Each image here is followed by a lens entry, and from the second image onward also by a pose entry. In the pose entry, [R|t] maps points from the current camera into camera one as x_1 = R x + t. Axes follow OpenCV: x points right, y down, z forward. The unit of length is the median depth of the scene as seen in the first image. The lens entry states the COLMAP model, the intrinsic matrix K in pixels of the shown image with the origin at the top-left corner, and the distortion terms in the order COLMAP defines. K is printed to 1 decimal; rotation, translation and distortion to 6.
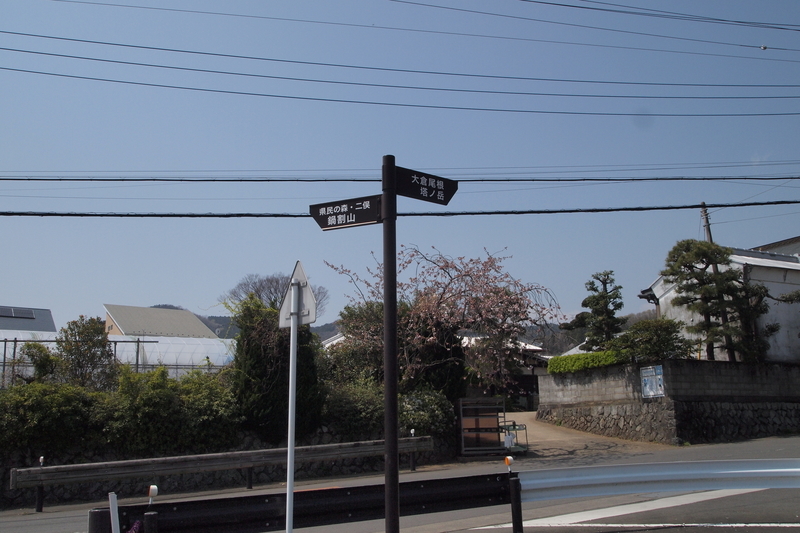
lens RADIAL K [[805.0, 0, 400.0], [0, 805.0, 266.5], [0, 0, 1]] dist [0.003556, 0.000445]
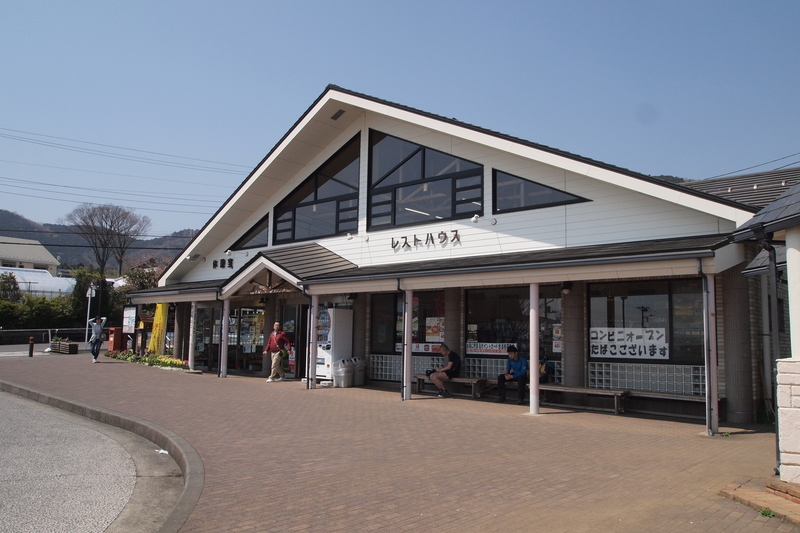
lens RADIAL K [[689.3, 0, 400.0], [0, 689.3, 266.5], [0, 0, 1]] dist [-0.007317, -0.006617]
pose [[0.967123, 0.062547, 0.246497, 0.232578], [-0.086853, 0.992238, 0.088991, -0.233729], [-0.239018, -0.107474, 0.965049, -1.234200]]
